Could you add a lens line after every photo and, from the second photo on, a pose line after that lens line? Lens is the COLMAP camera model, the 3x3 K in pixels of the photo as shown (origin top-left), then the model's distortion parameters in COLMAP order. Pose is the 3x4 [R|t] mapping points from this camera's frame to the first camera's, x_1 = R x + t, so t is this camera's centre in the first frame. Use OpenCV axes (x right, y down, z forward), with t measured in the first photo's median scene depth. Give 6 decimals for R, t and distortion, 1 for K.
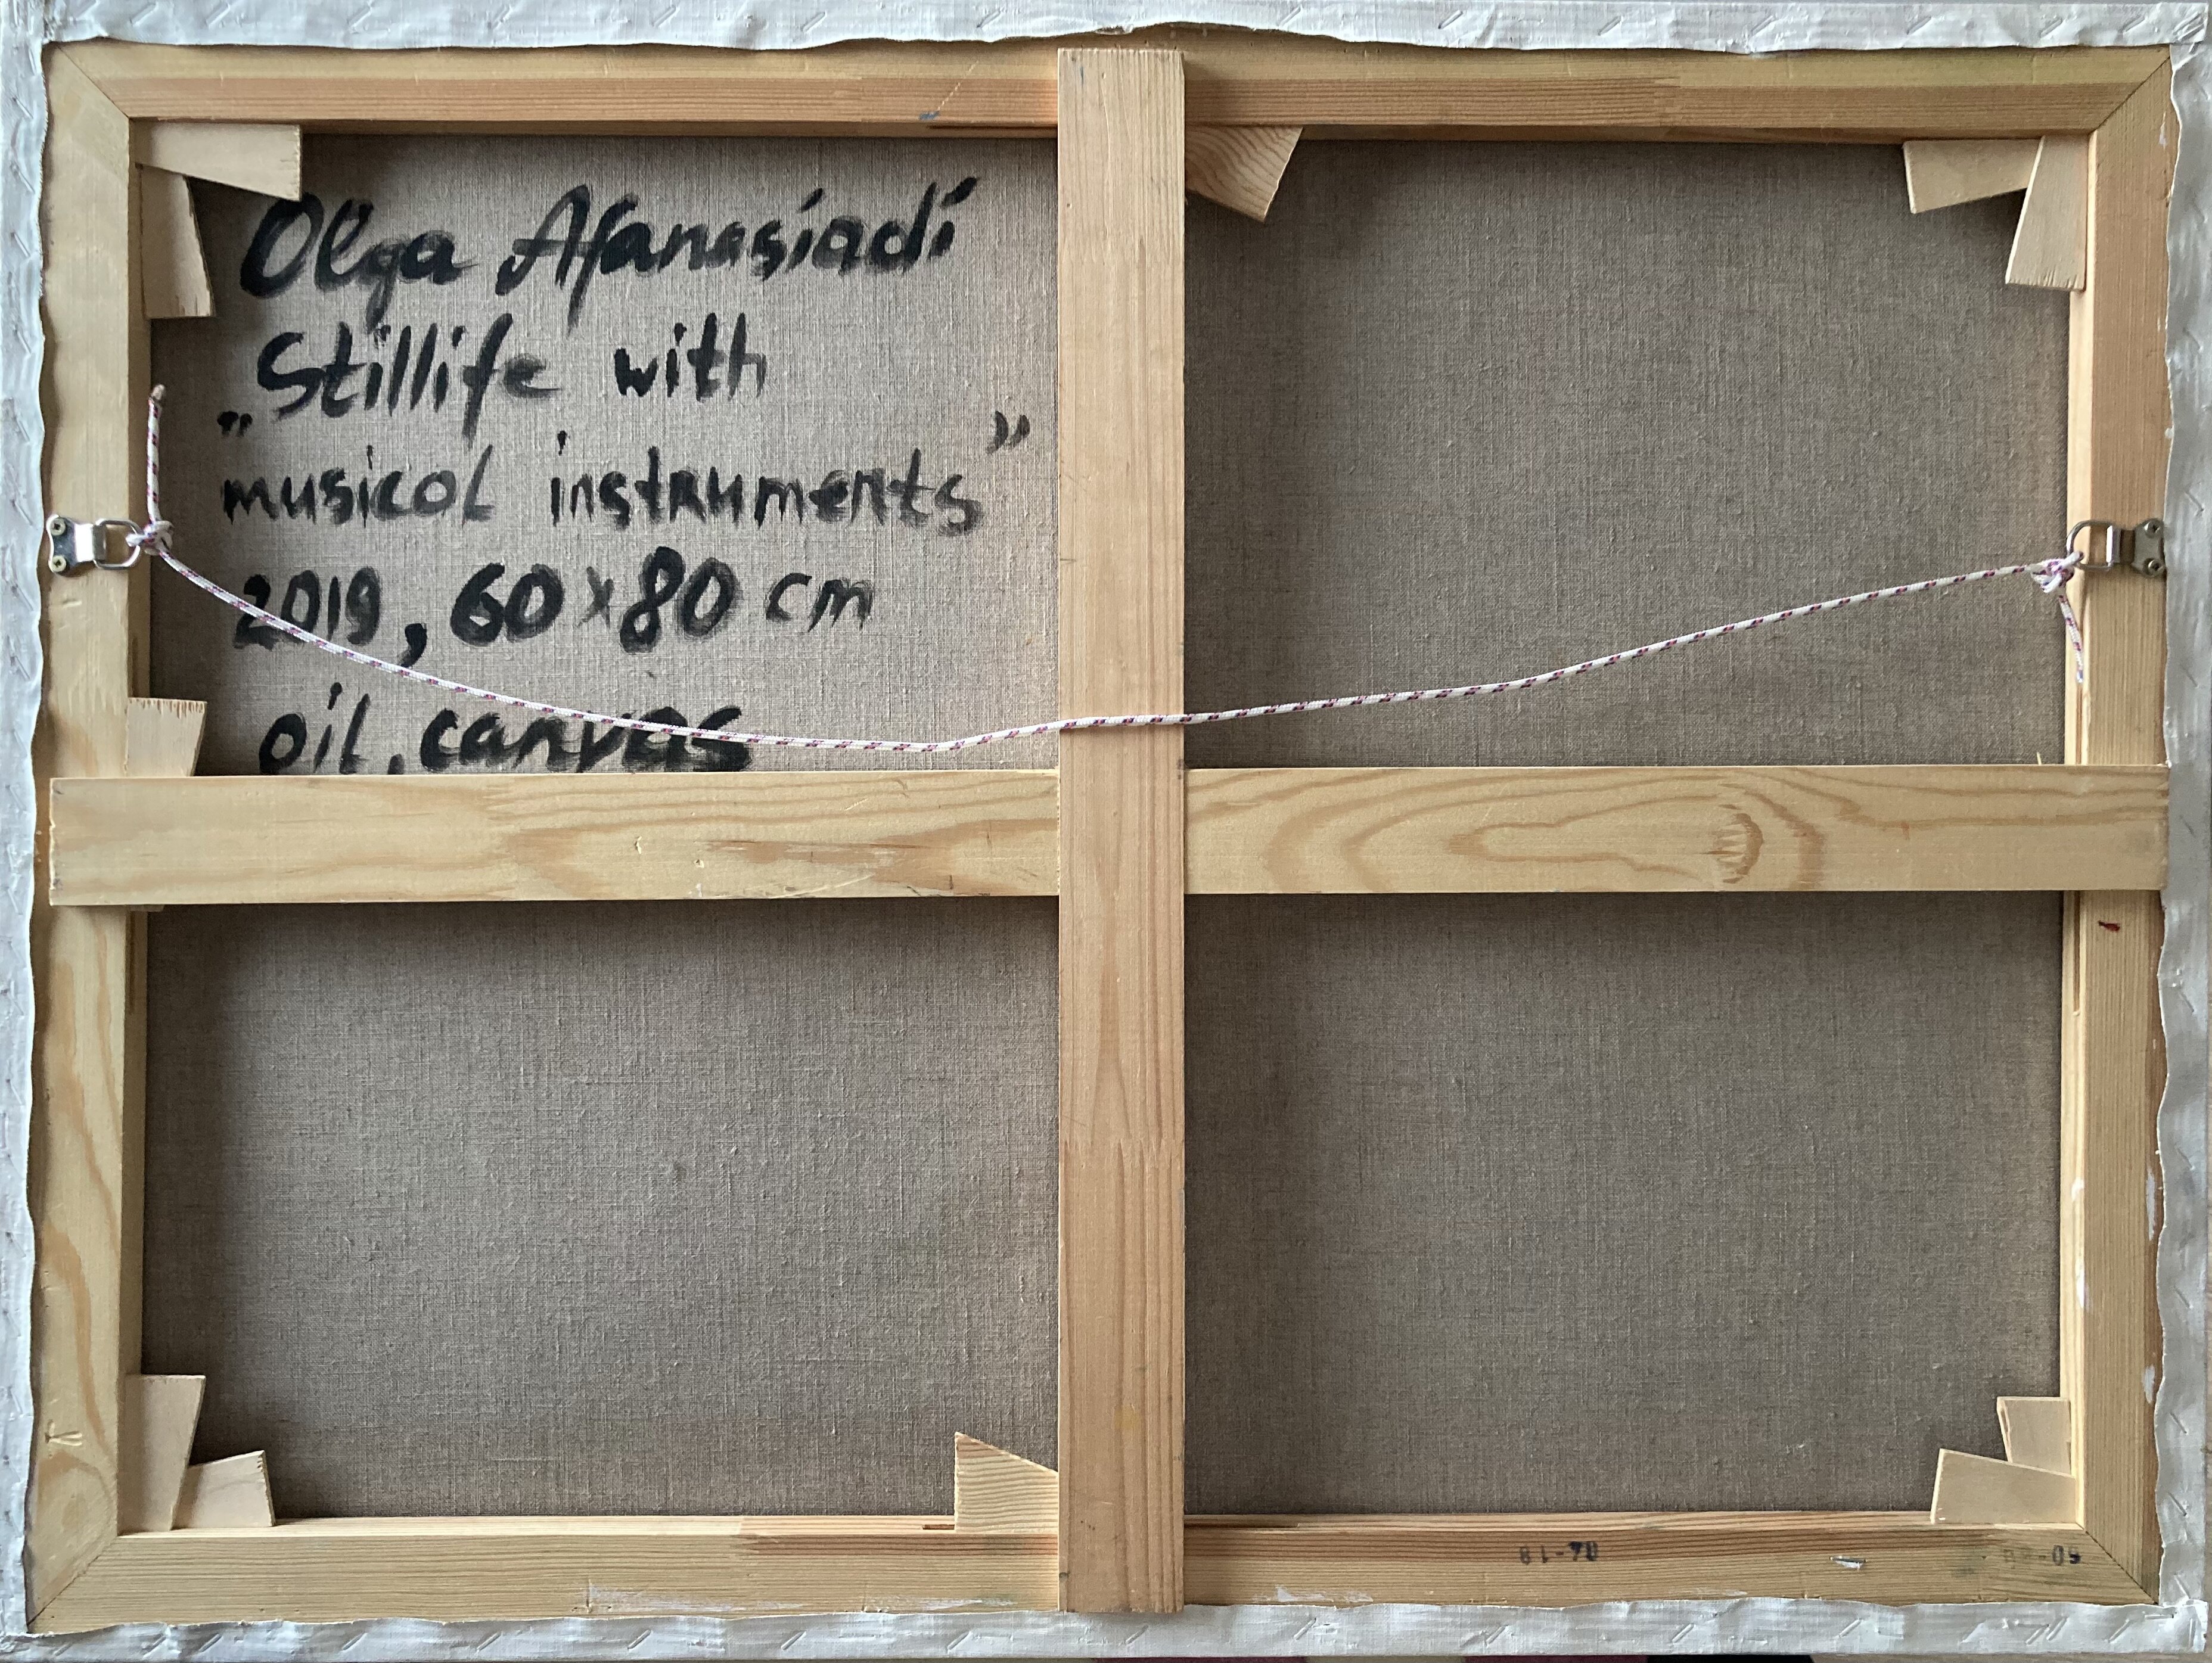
lens RADIAL K [[1831.8, 0, 1111.7], [0, 1831.8, 829.0], [0, 0, 1]] dist [0.038242, -0.056631]
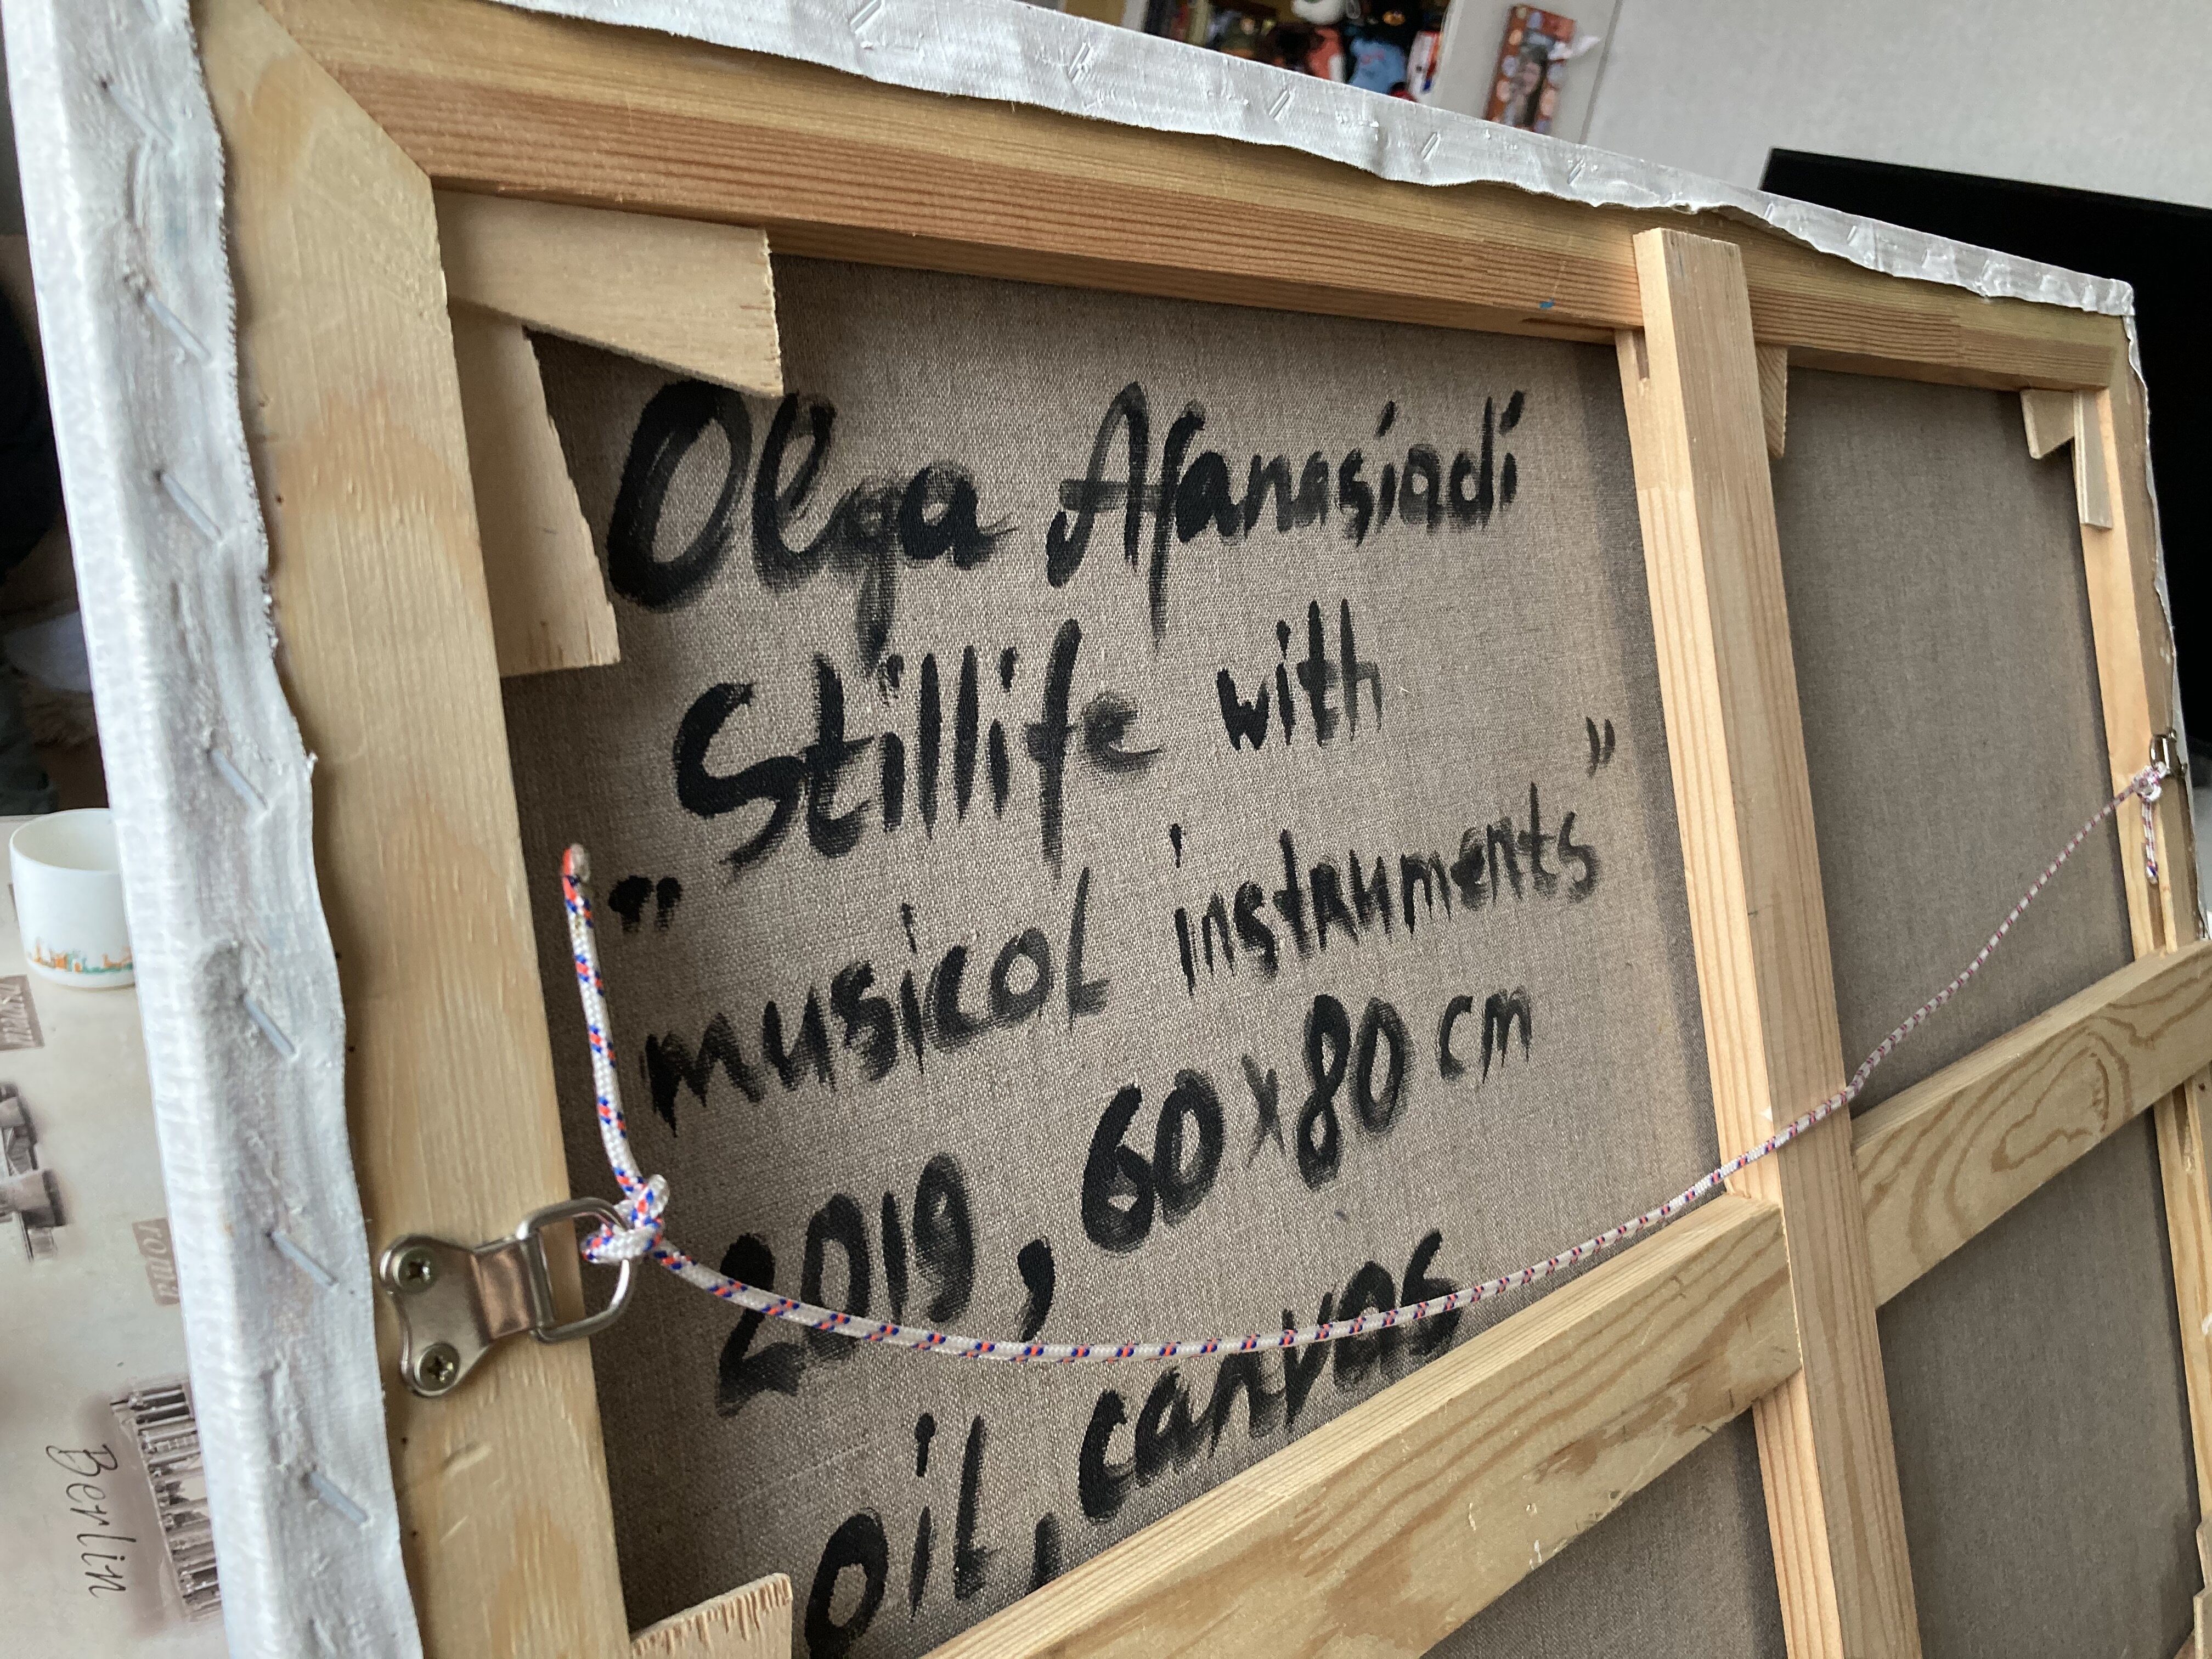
lens RADIAL K [[1831.9, 0, 1106.2], [0, 1831.9, 846.9], [0, 0, 1]] dist [0.038242, -0.056631]
pose [[0.719851, -0.133417, 0.681186, -0.687710], [0.166808, 0.985846, 0.016811, -0.222145], [-0.673788, 0.101526, 0.731917, 0.613156]]
